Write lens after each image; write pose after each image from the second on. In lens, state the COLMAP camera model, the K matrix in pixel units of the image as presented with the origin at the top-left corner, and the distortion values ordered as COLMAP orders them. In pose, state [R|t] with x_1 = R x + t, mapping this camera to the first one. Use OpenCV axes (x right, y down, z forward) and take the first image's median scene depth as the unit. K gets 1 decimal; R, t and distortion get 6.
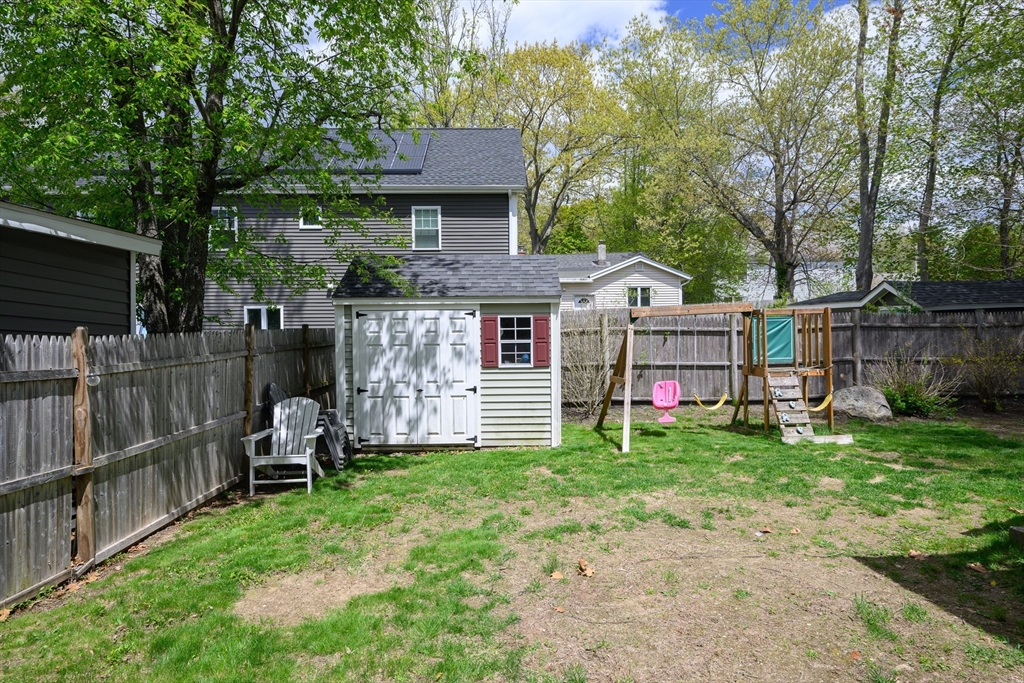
lens RADIAL K [[616.0, 0, 512.0], [0, 616.0, 341.5], [0, 0, 1]] dist [-0.002999, -0.000541]
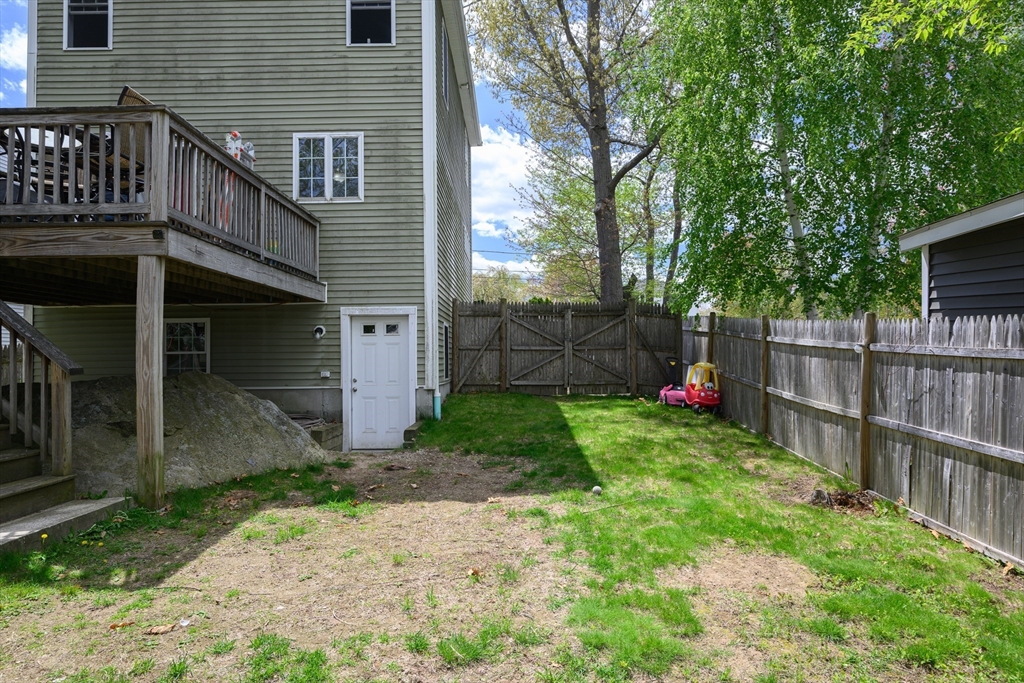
lens RADIAL K [[616.0, 0, 512.0], [0, 616.0, 341.5], [0, 0, 1]] dist [-0.002999, -0.000541]
pose [[-0.999534, 0.020825, 0.022299, 0.032128], [0.020717, 0.999773, -0.005048, 0.023341], [-0.022399, -0.004584, -0.999739, 1.927819]]
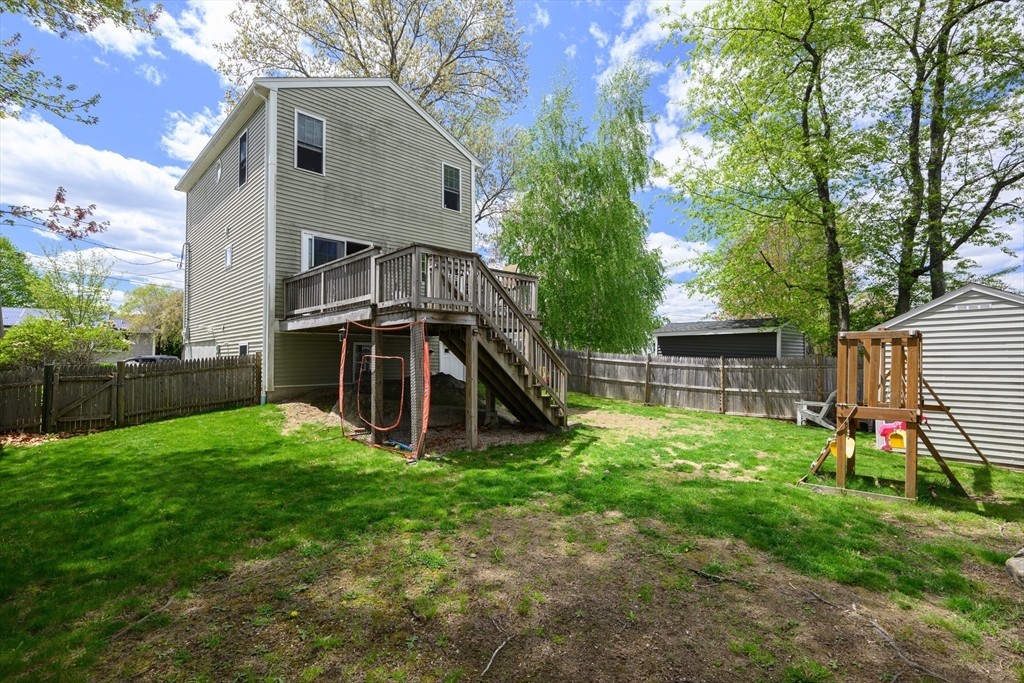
lens RADIAL K [[461.9, 0, 512.0], [0, 461.9, 341.5], [0, 0, 1]] dist [-0.000564, -0.000018]
pose [[-0.724212, -0.010223, -0.689502, 2.749155], [-0.005638, 0.999944, -0.008904, -0.094386], [0.689555, -0.002561, -0.724229, 2.495125]]
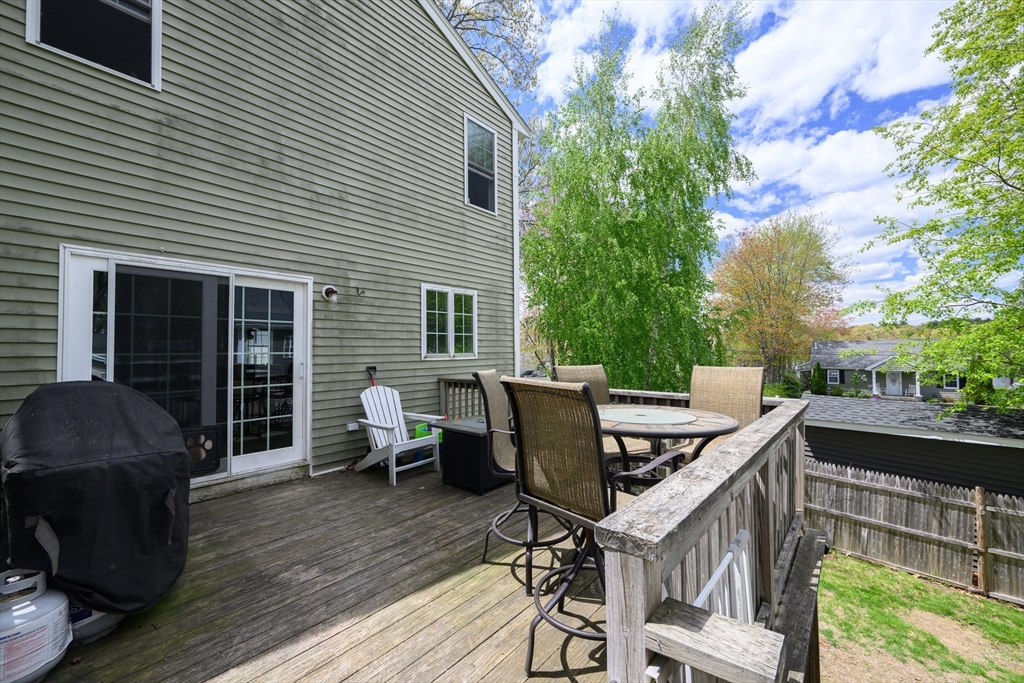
lens RADIAL K [[401.7, 0, 512.0], [0, 401.7, 341.5], [0, 0, 1]] dist [0.002190, 0.000343]
pose [[-0.669898, -0.006398, -0.742425, 1.750250], [-0.007785, 0.999968, -0.001593, -0.604079], [0.742412, 0.004713, -0.669927, 0.763128]]
